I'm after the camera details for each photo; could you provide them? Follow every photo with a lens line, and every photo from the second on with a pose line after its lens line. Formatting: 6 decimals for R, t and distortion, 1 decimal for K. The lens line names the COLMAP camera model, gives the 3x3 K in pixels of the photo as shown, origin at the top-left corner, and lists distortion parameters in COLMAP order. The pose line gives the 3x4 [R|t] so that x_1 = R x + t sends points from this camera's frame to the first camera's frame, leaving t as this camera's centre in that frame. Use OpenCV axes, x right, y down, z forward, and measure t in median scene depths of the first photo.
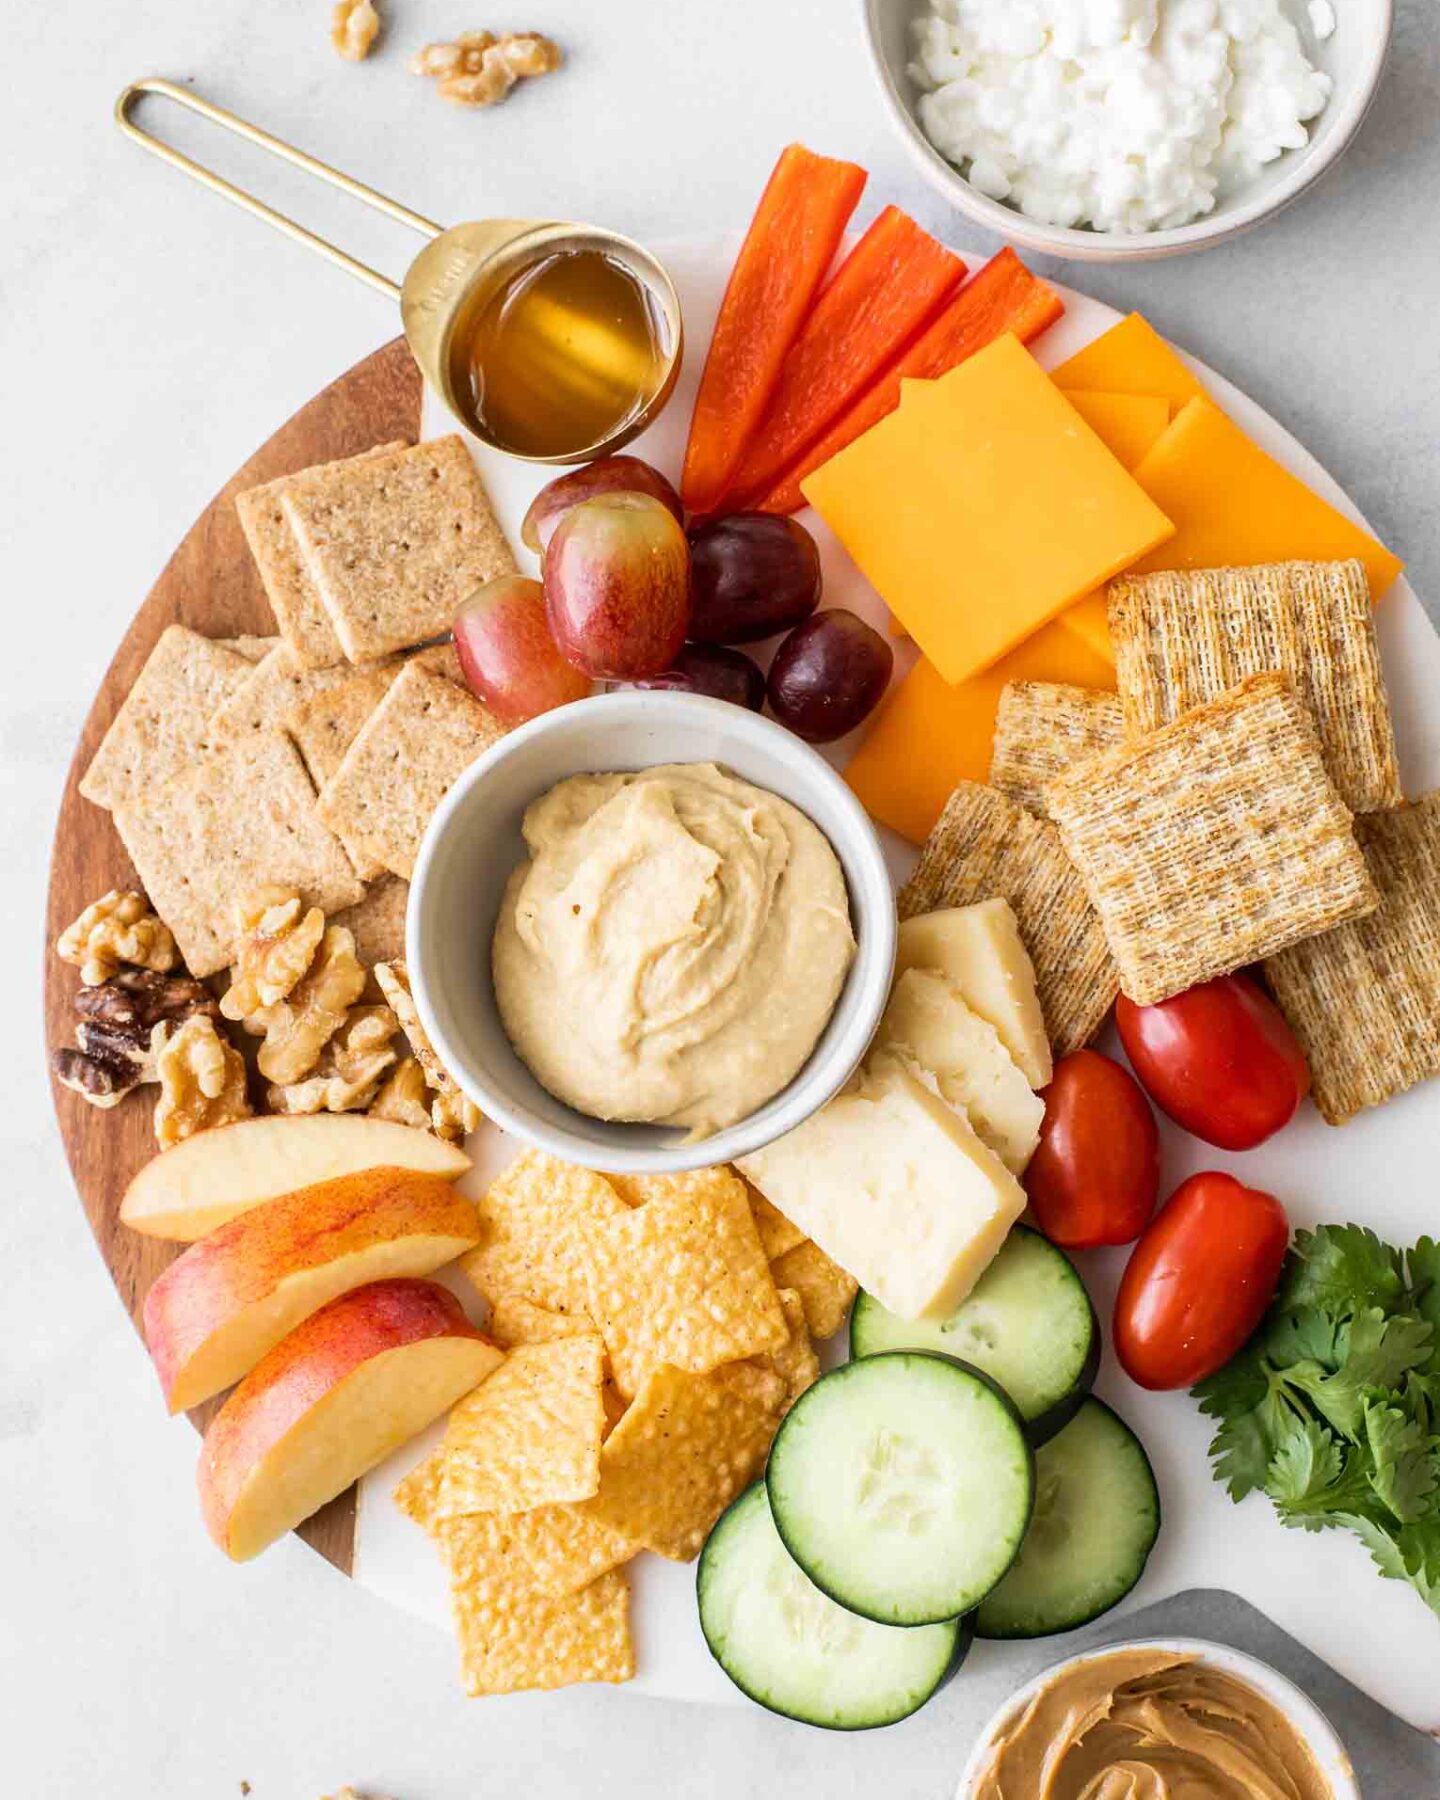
lens RADIAL K [[3938.8, 0, 720.0], [0, 3938.8, 900.0], [0, 0, 1]] dist [-0.207578, -0.054696]
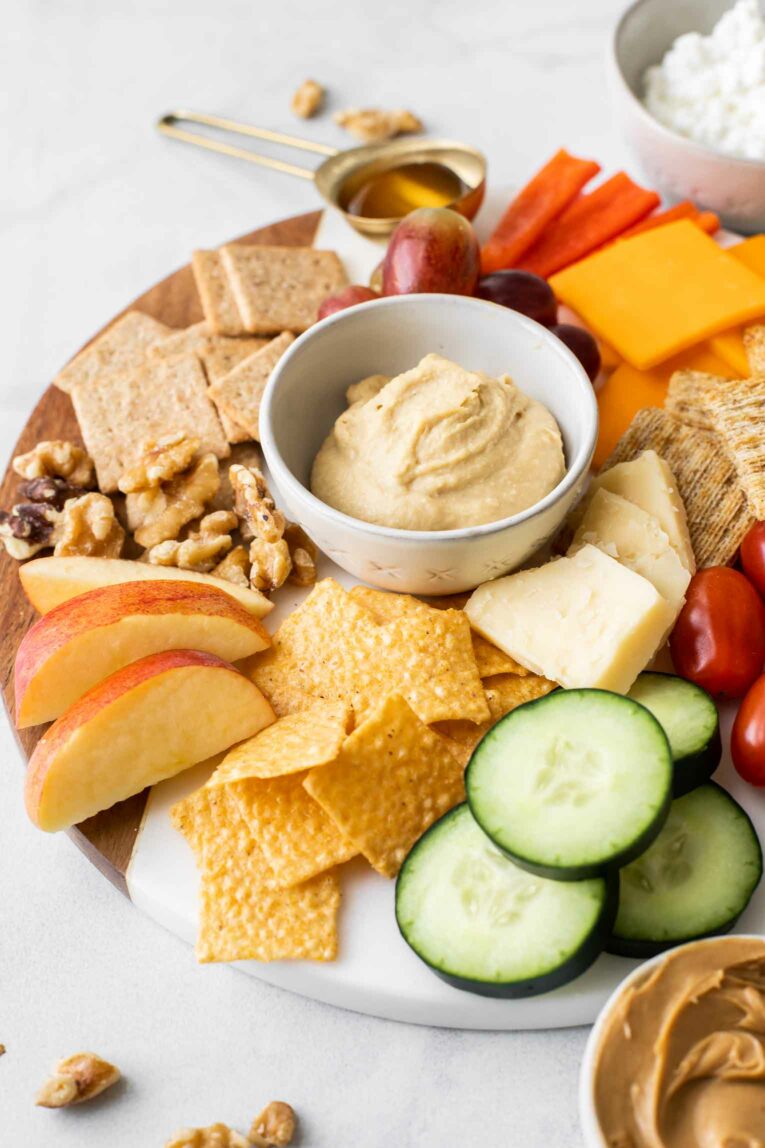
lens RADIAL K [[2187.1, 0, 382.5], [0, 2187.1, 574.0], [0, 0, 1]] dist [-0.222628, 0.090390]
pose [[0.990790, 0.128001, -0.044166, 0.008052], [-0.129090, 0.794452, -0.593449, 0.517707], [-0.040874, 0.593685, 0.803659, 0.376375]]
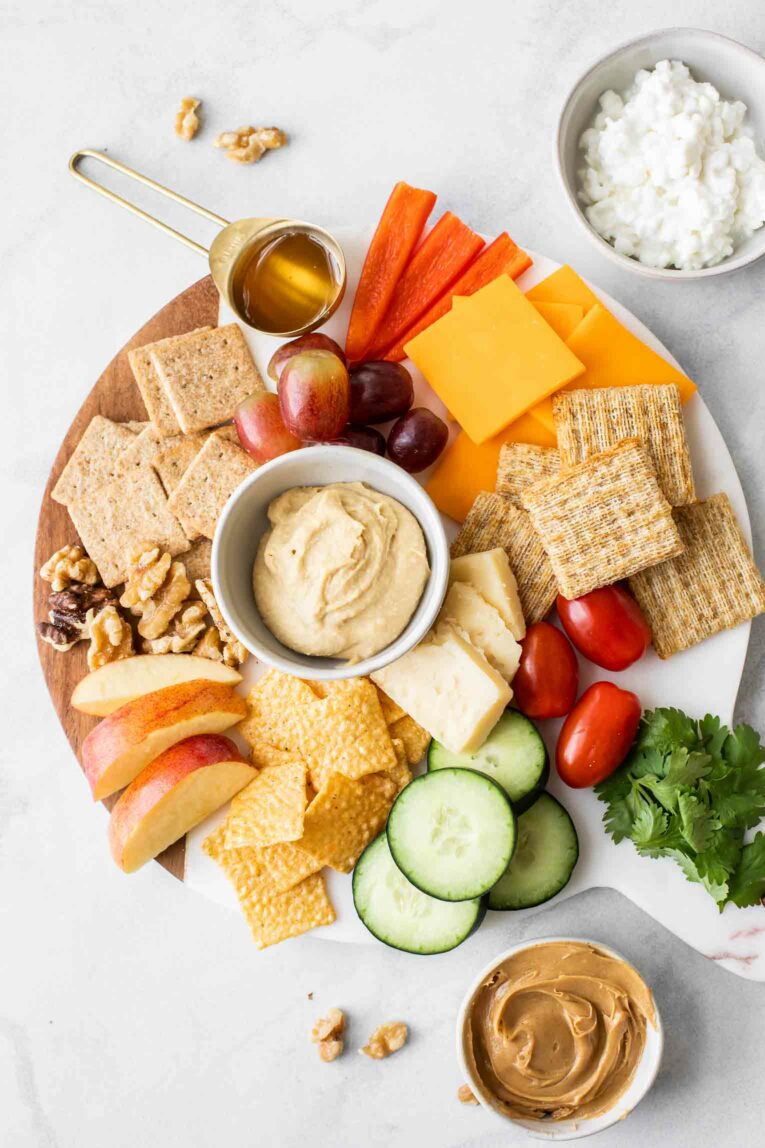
lens RADIAL K [[2187.1, 0, 382.5], [0, 2187.1, 574.0], [0, 0, 1]] dist [-0.222628, 0.090390]
pose [[0.999986, 0.001099, 0.005155, 0.003854], [-0.001021, 0.999885, -0.015134, 0.030330], [-0.005171, 0.015128, 0.999872, -0.139618]]
